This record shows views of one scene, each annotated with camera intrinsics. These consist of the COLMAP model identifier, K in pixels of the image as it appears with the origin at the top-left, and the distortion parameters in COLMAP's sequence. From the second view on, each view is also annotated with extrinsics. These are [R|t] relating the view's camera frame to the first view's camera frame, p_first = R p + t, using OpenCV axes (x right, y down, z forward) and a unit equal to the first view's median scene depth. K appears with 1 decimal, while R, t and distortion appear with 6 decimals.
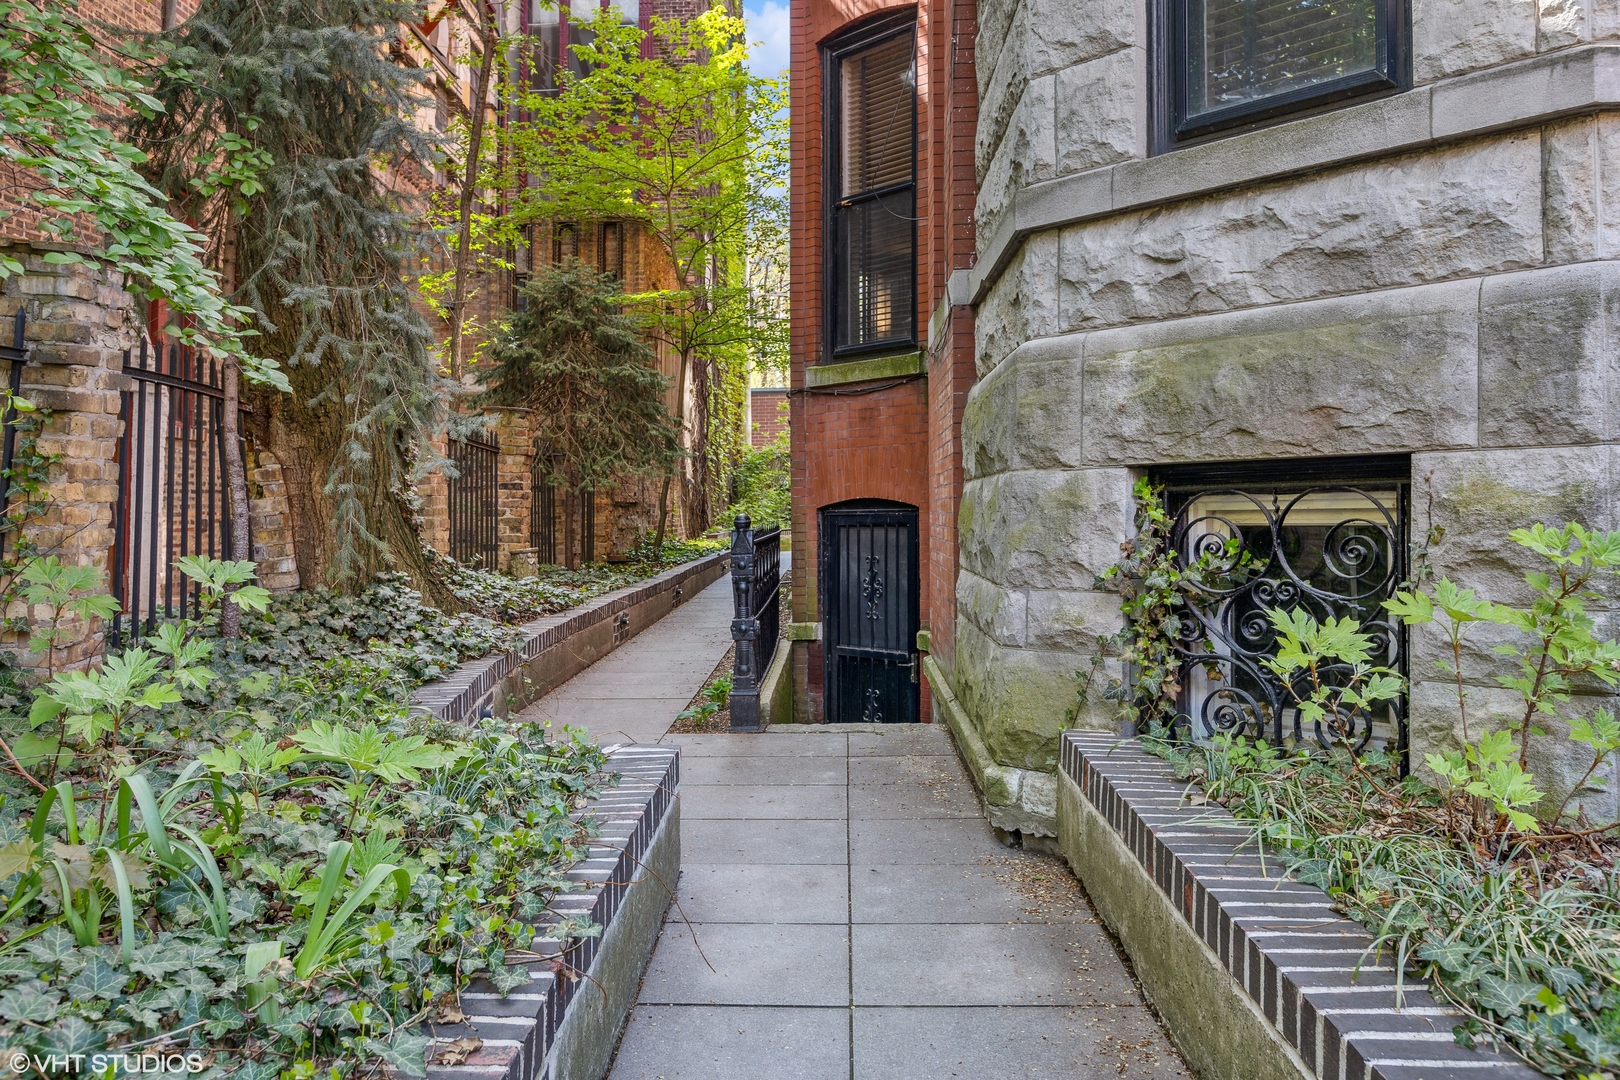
lens RADIAL K [[1236.1, 0, 816.3], [0, 1236.1, 484.3], [0, 0, 1]] dist [0.000462, -0.002641]
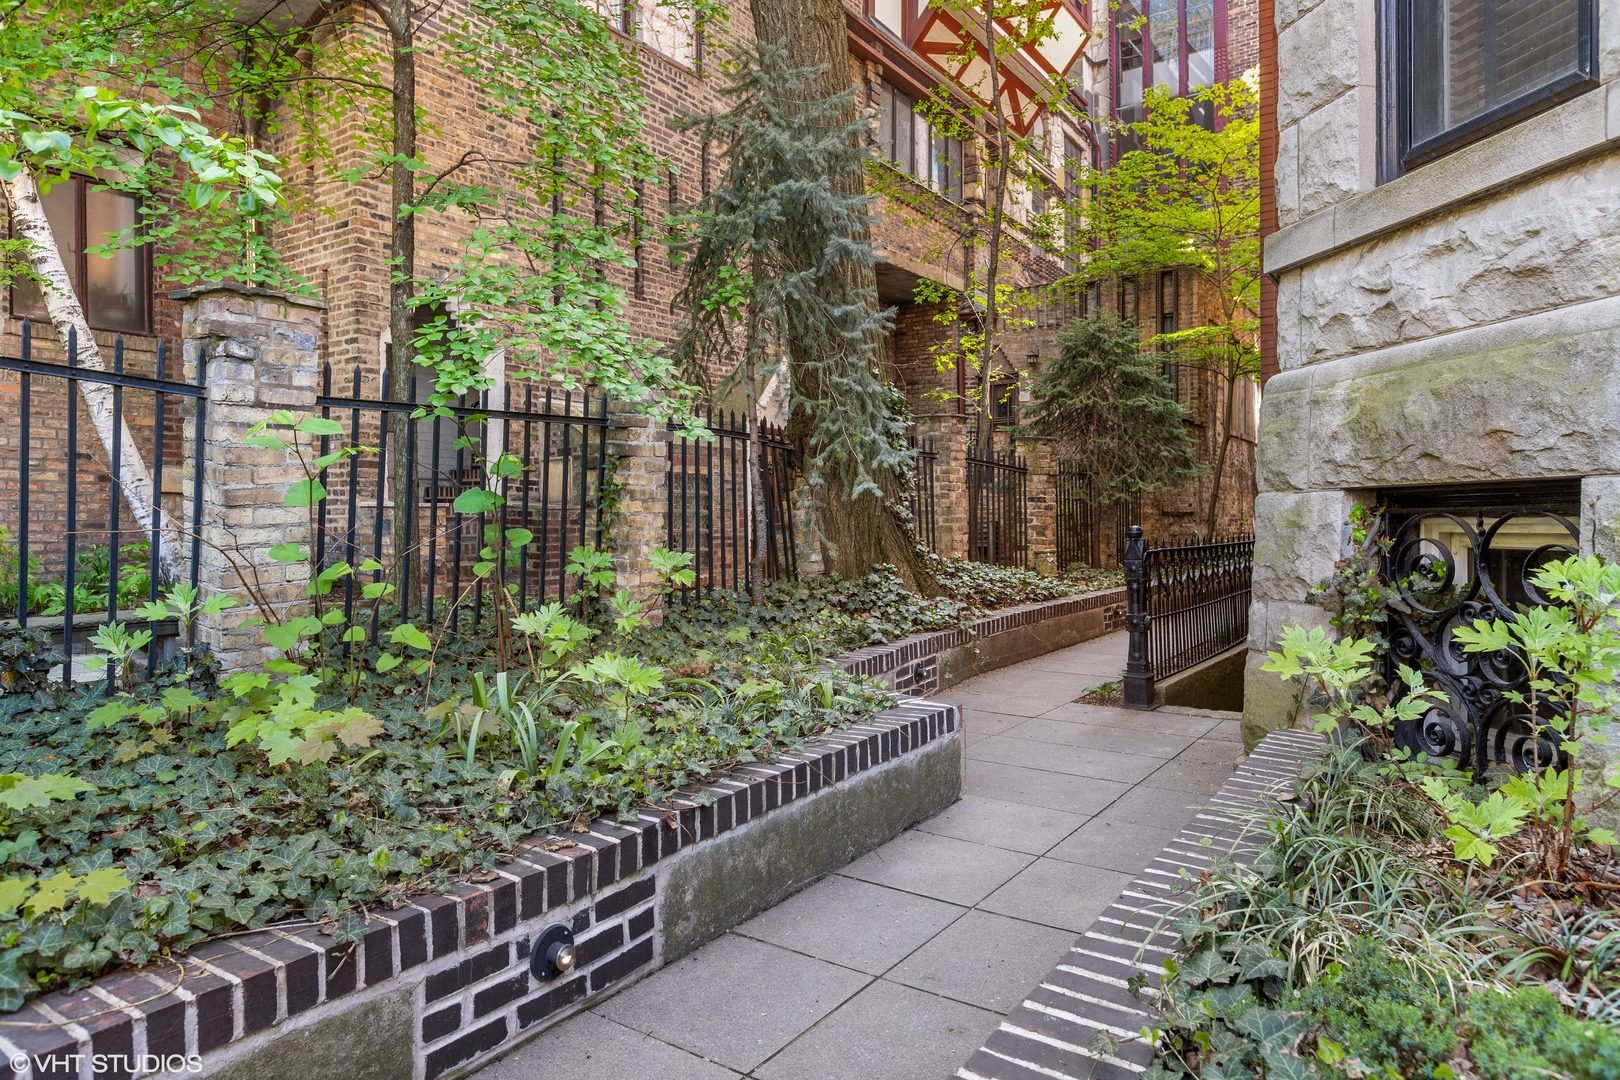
lens RADIAL K [[1019.8, 0, 808.0], [0, 1019.8, 539.8], [0, 0, 1]] dist [-0.001640, -0.003252]
pose [[0.838621, 0.023505, -0.544208, 0.341585], [0.000734, 0.999019, 0.044280, -0.010298], [0.544714, -0.037534, 0.837781, 0.012763]]
